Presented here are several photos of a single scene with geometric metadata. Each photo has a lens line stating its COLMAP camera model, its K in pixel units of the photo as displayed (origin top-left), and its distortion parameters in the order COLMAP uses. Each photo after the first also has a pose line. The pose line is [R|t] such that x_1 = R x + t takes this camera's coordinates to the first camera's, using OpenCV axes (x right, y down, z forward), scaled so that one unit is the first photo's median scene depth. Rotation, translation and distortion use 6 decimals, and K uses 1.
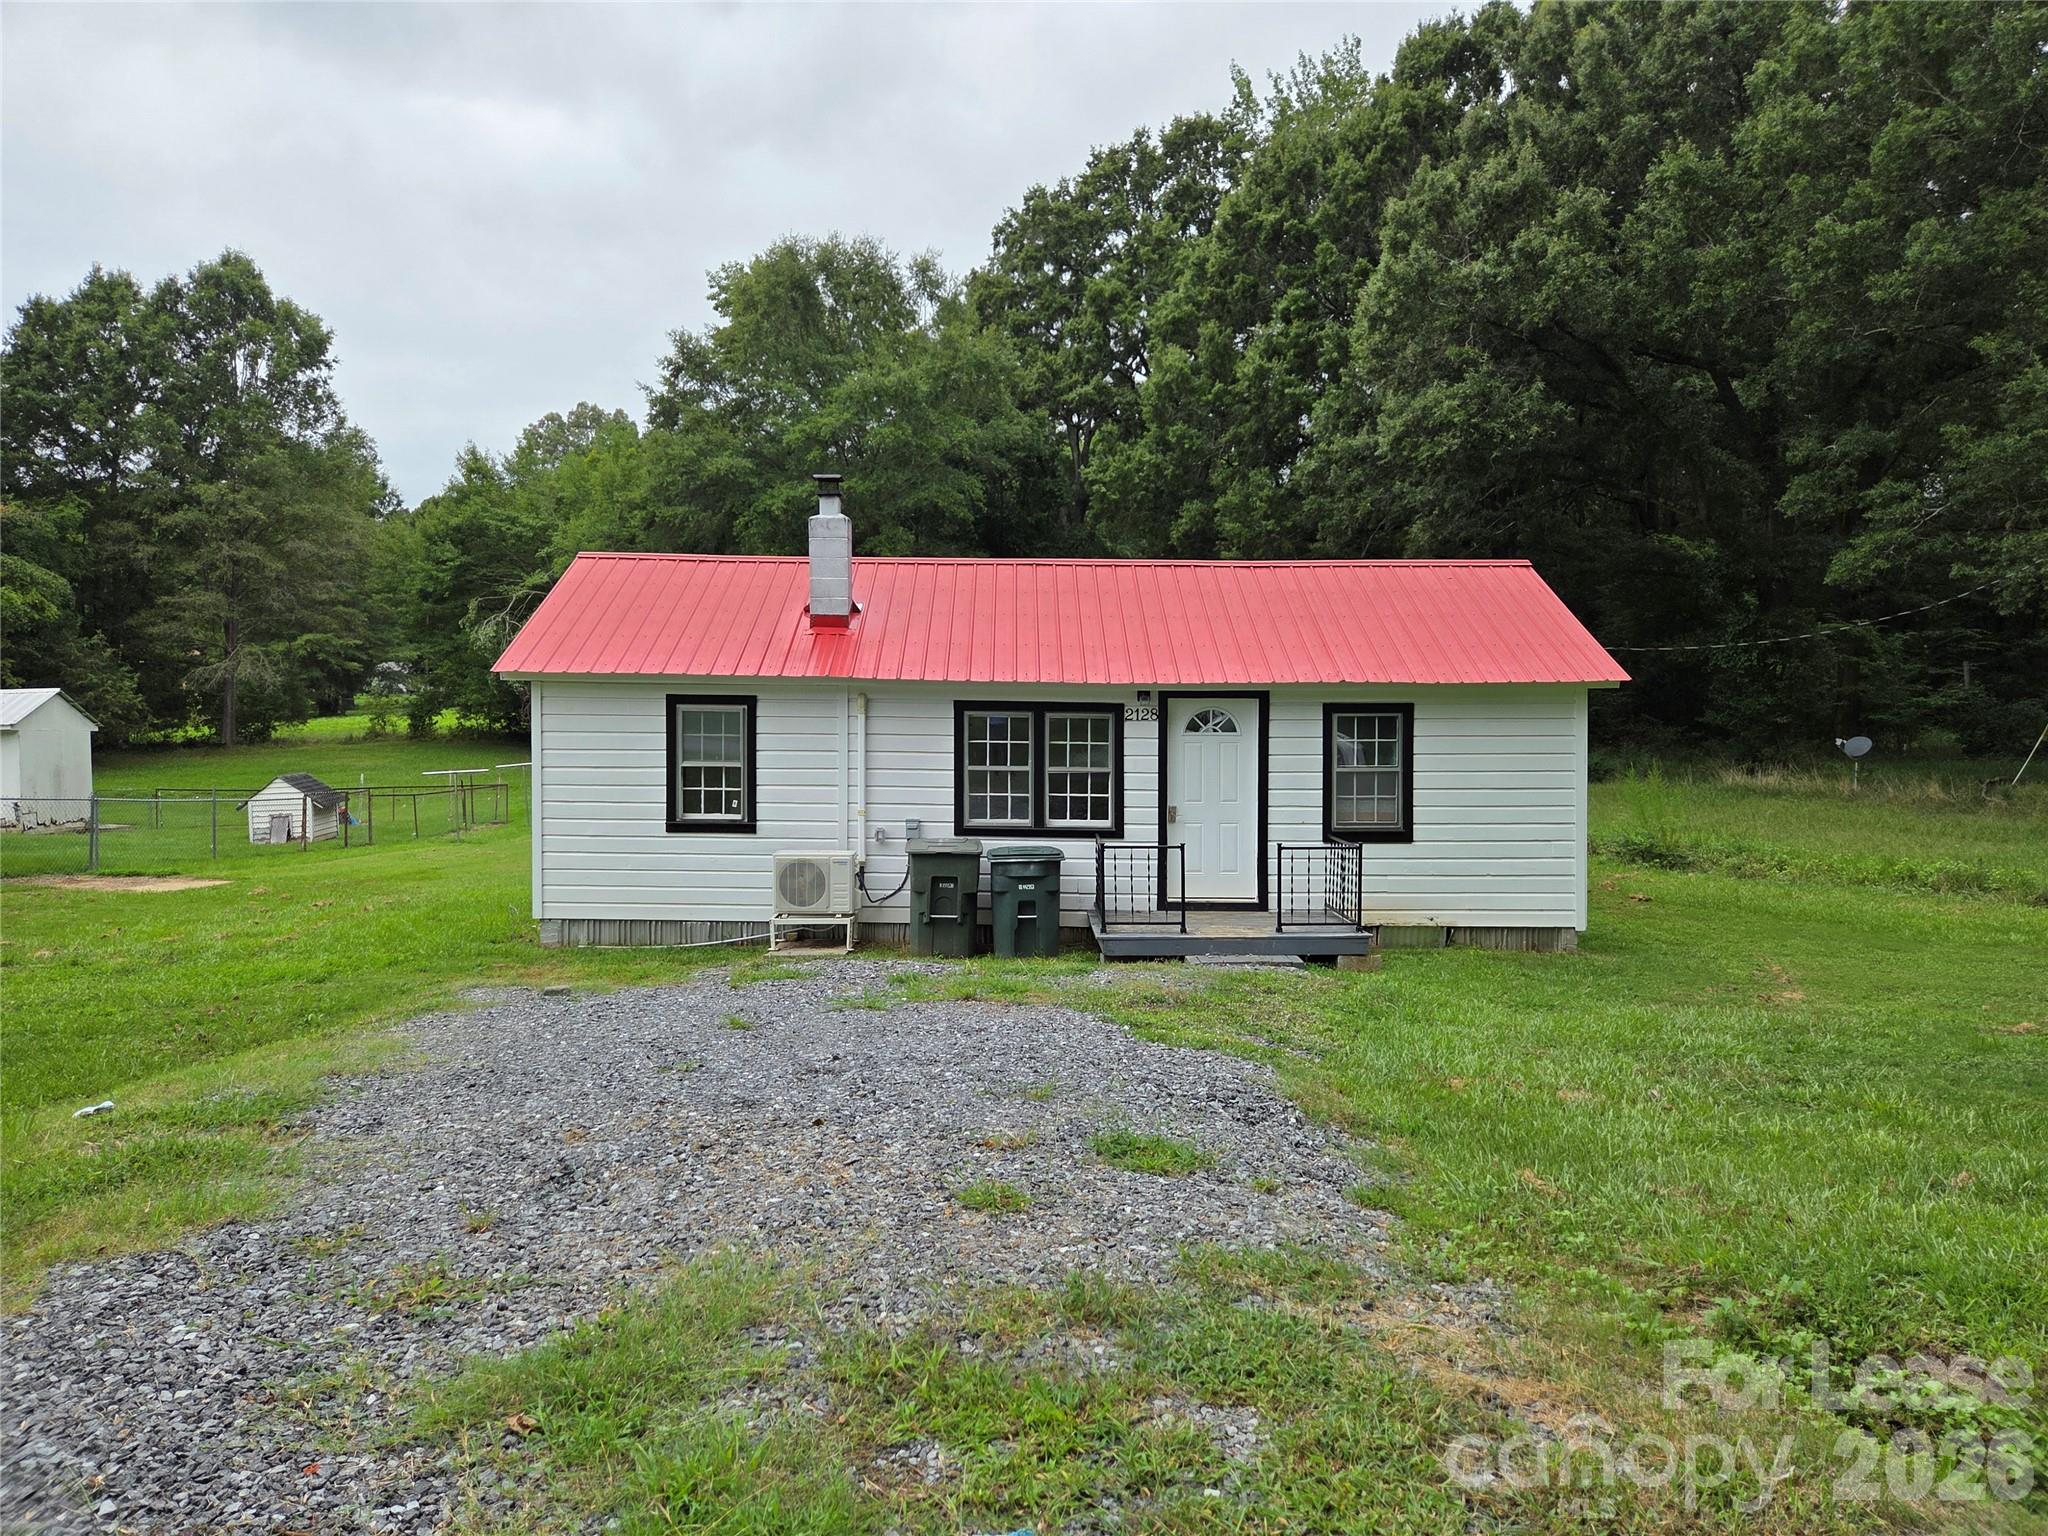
lens RADIAL K [[1371.5, 0, 1018.6], [0, 1371.5, 760.5], [0, 0, 1]] dist [0.064530, -0.049160]
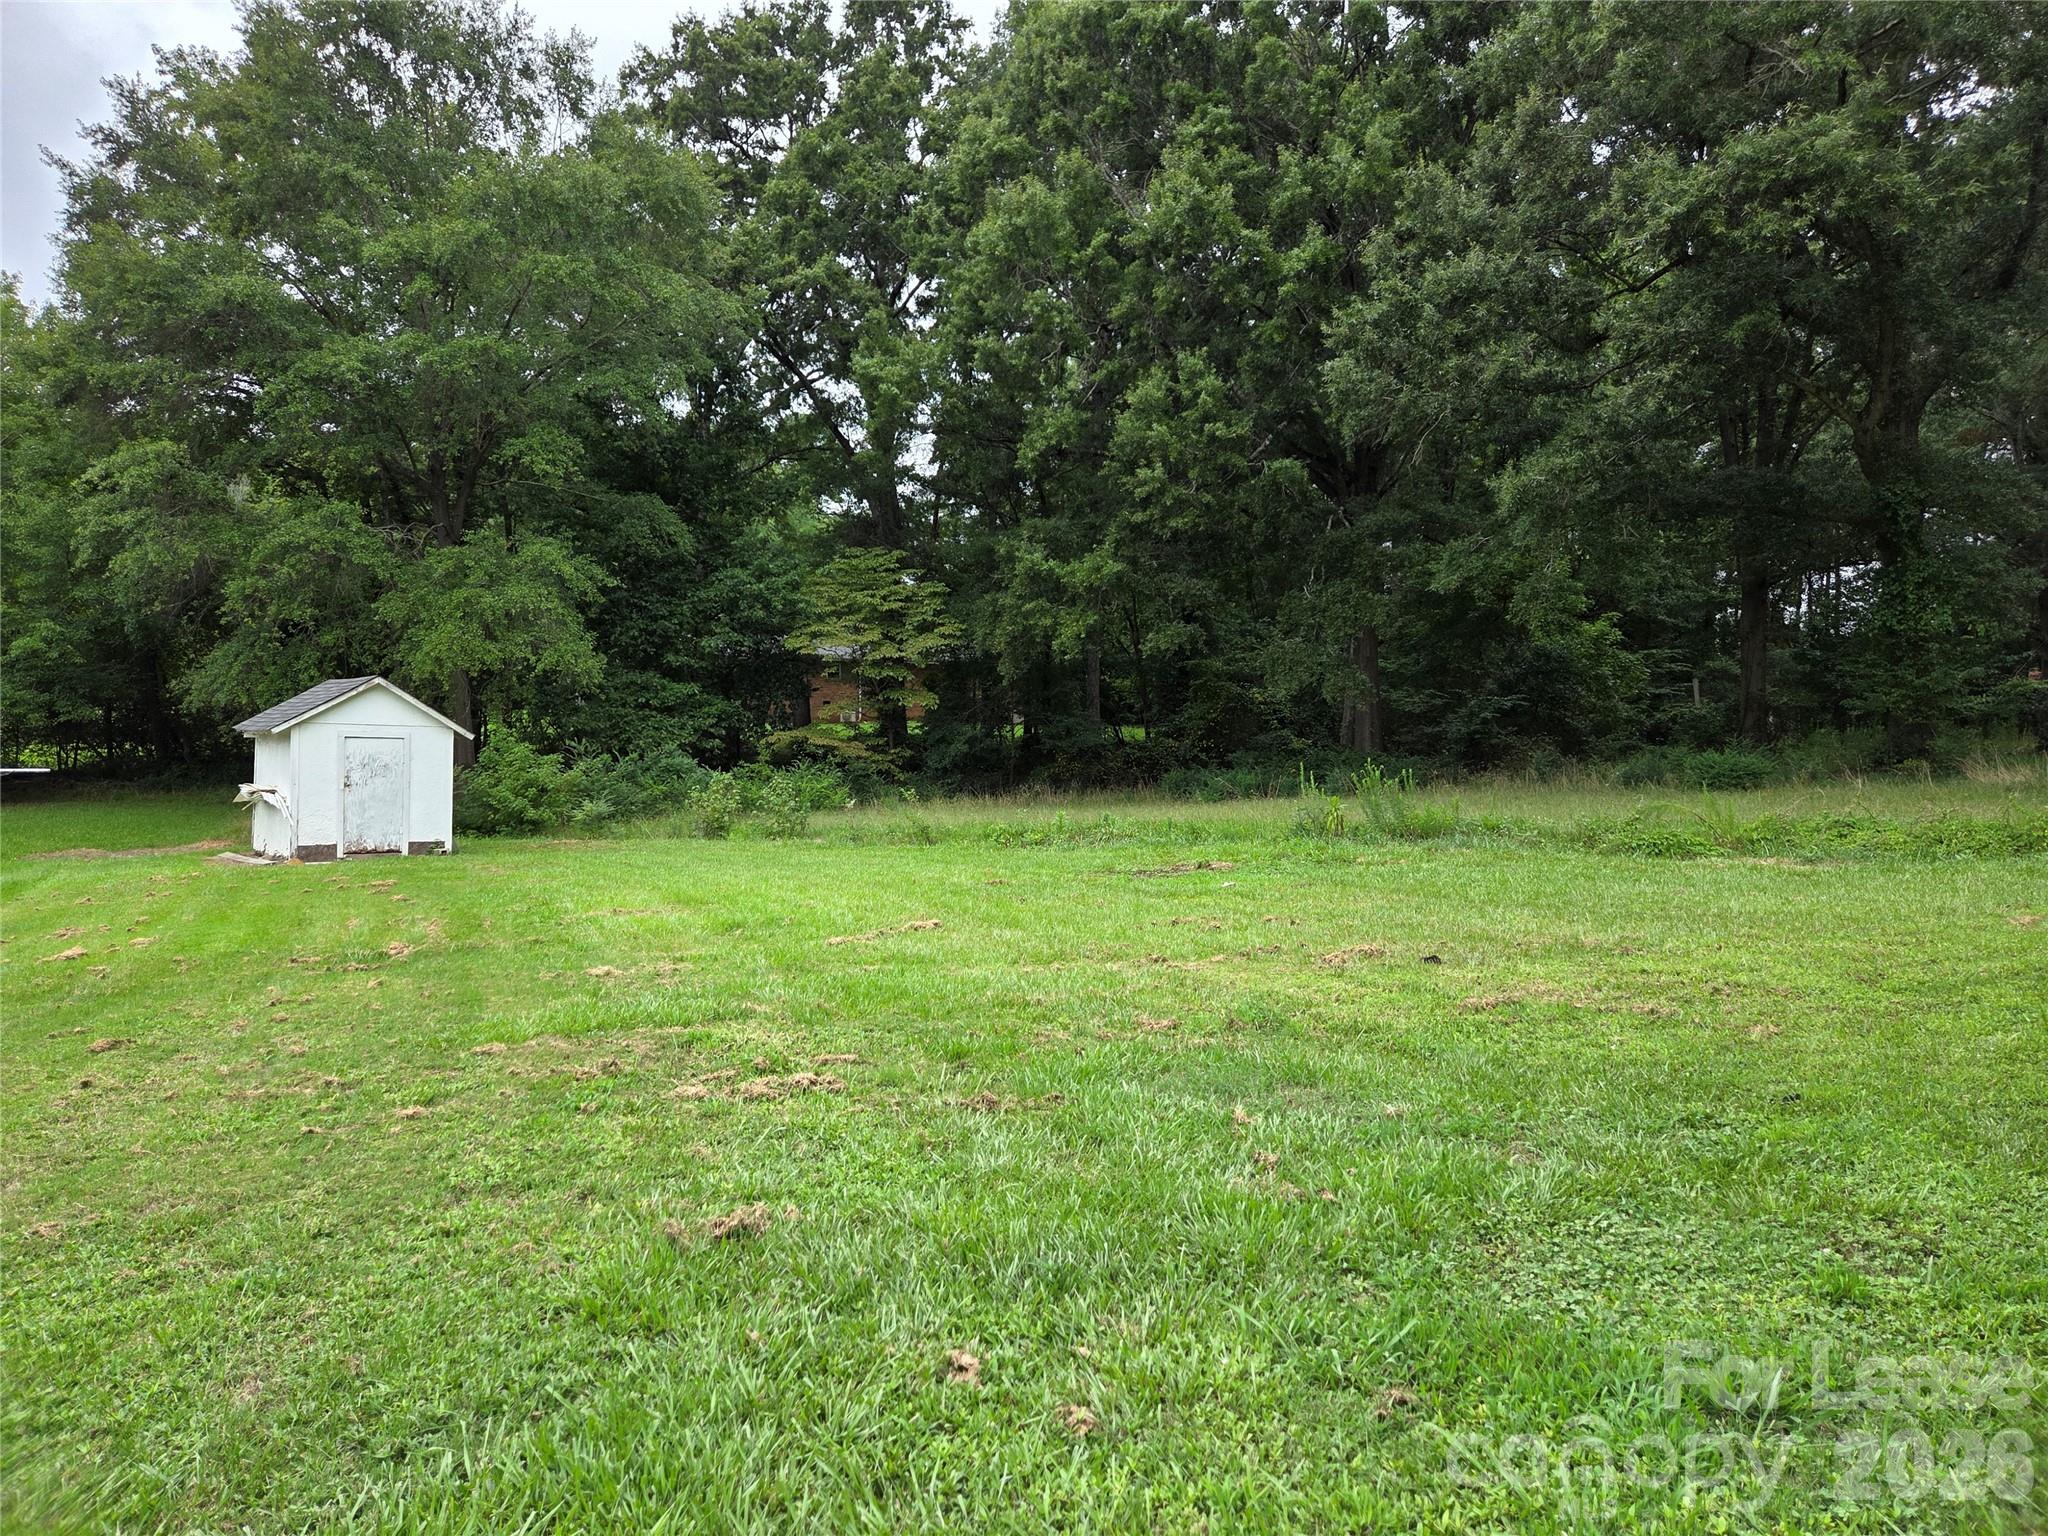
lens RADIAL K [[1371.5, 0, 1021.0], [0, 1371.5, 750.7], [0, 0, 1]] dist [0.064530, -0.049160]
pose [[0.921528, -0.004035, 0.388291, -0.243353], [0.025739, 0.998382, -0.050712, 0.025579], [-0.387458, 0.056727, 0.920140, 0.609194]]
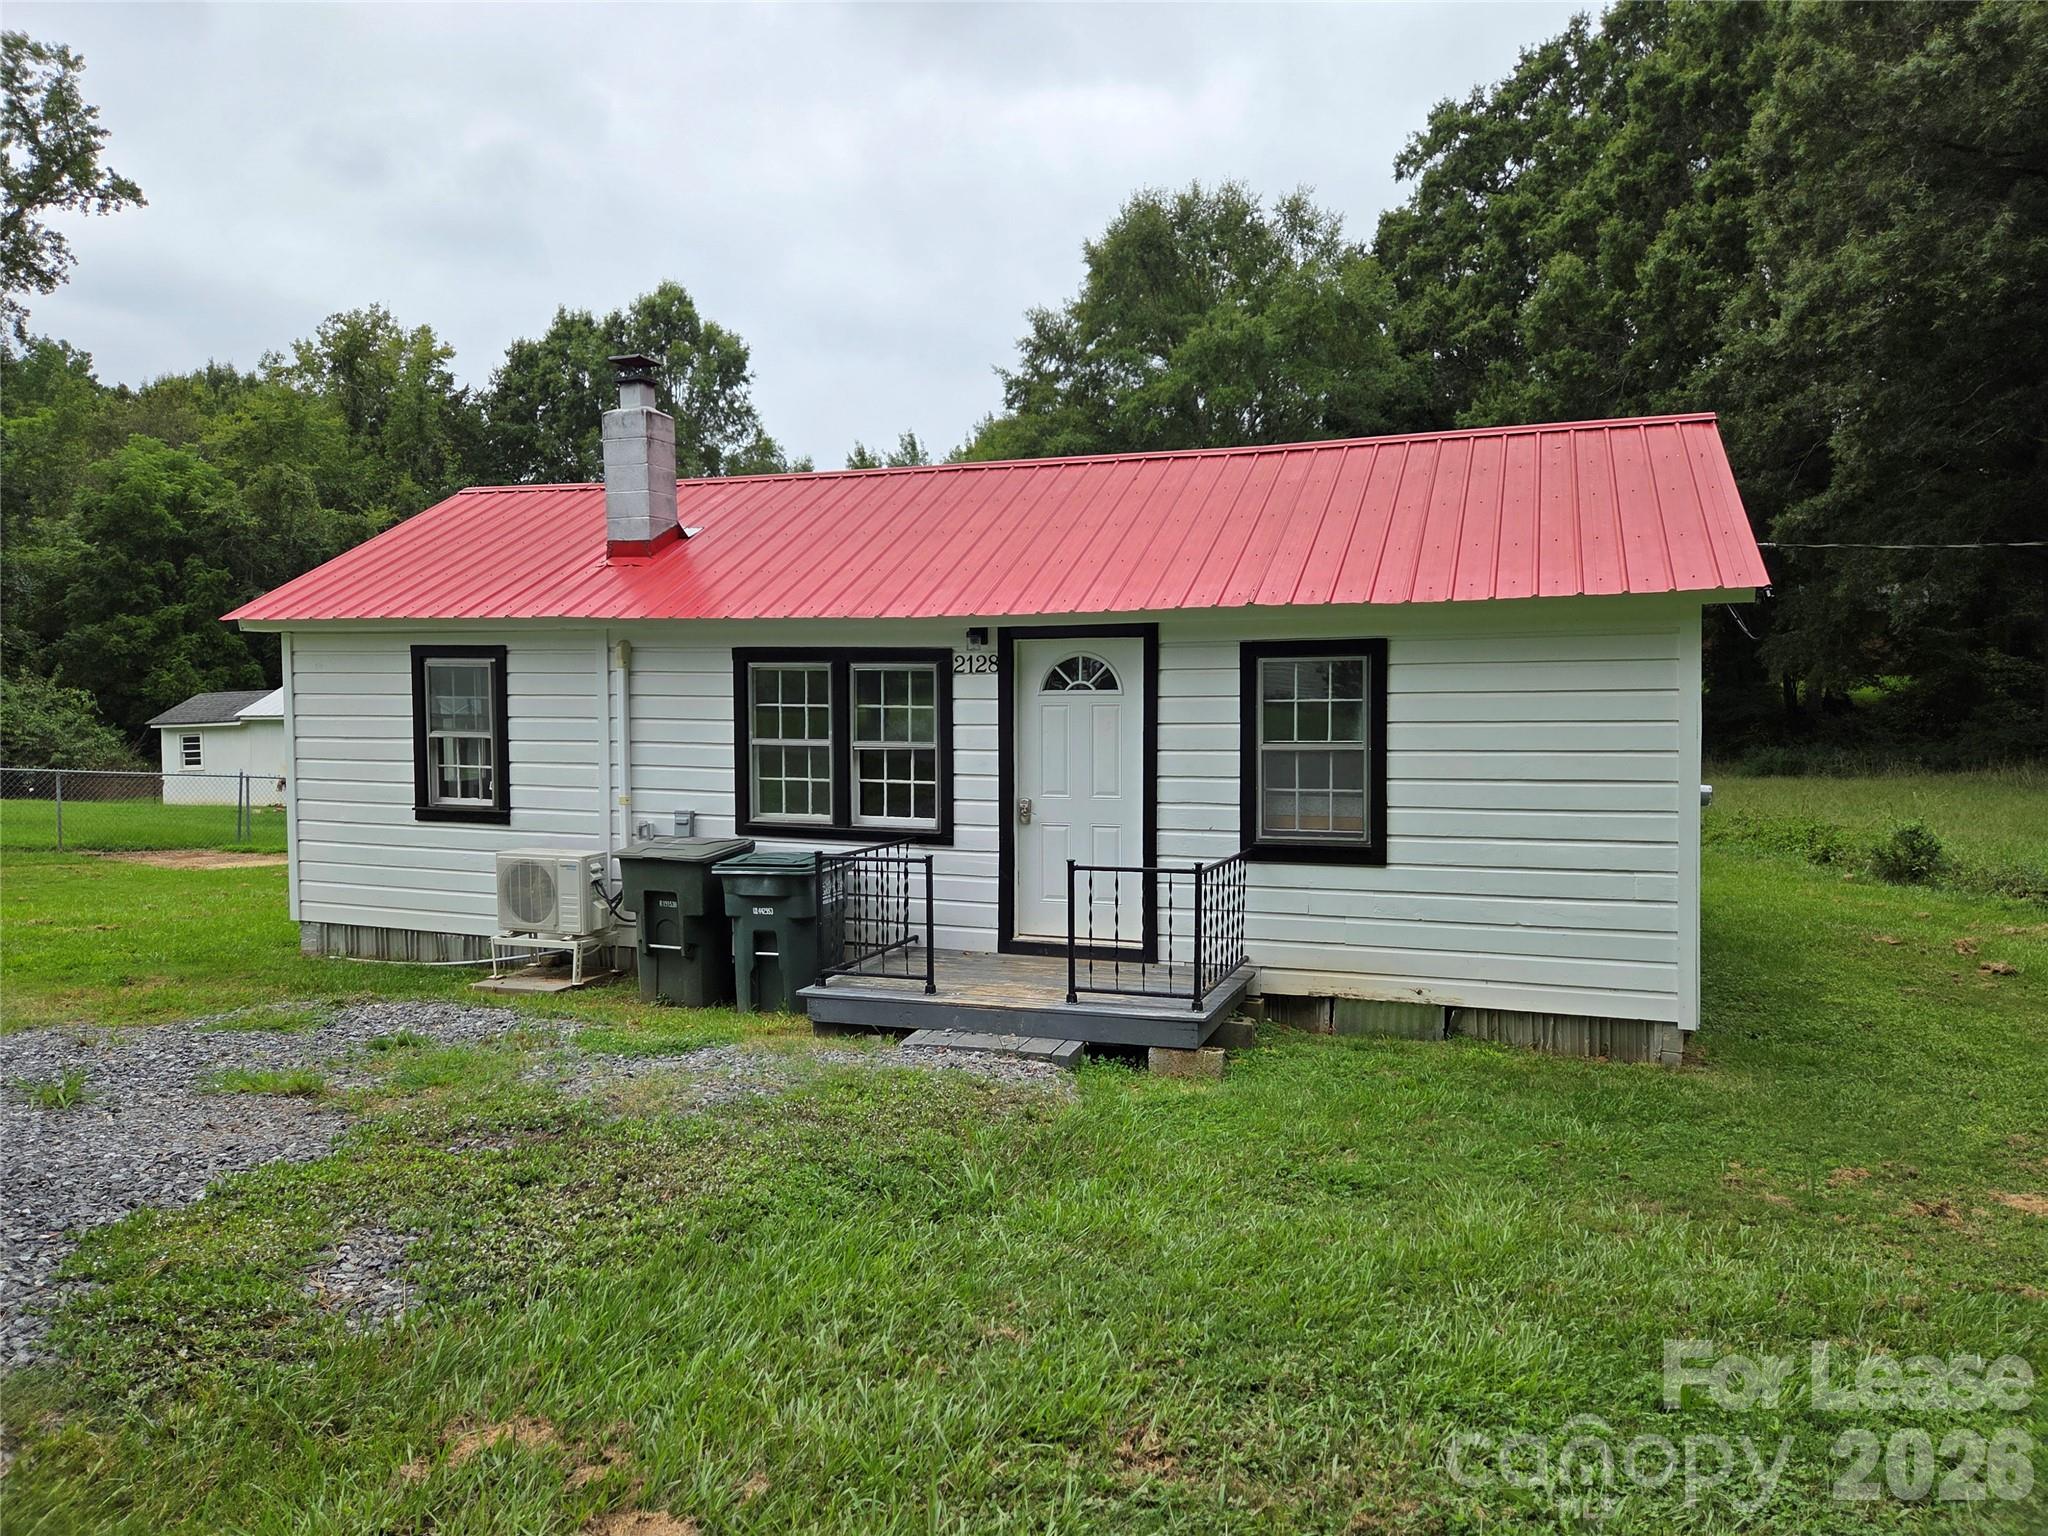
lens RADIAL K [[1371.5, 0, 1026.8], [0, 1371.5, 782.9], [0, 0, 1]] dist [0.064530, -0.049160]
pose [[0.940091, 0.014871, -0.340599, 0.154740], [-0.009291, 0.999795, 0.018007, 0.005721], [0.340797, -0.013764, 0.940036, 0.165329]]
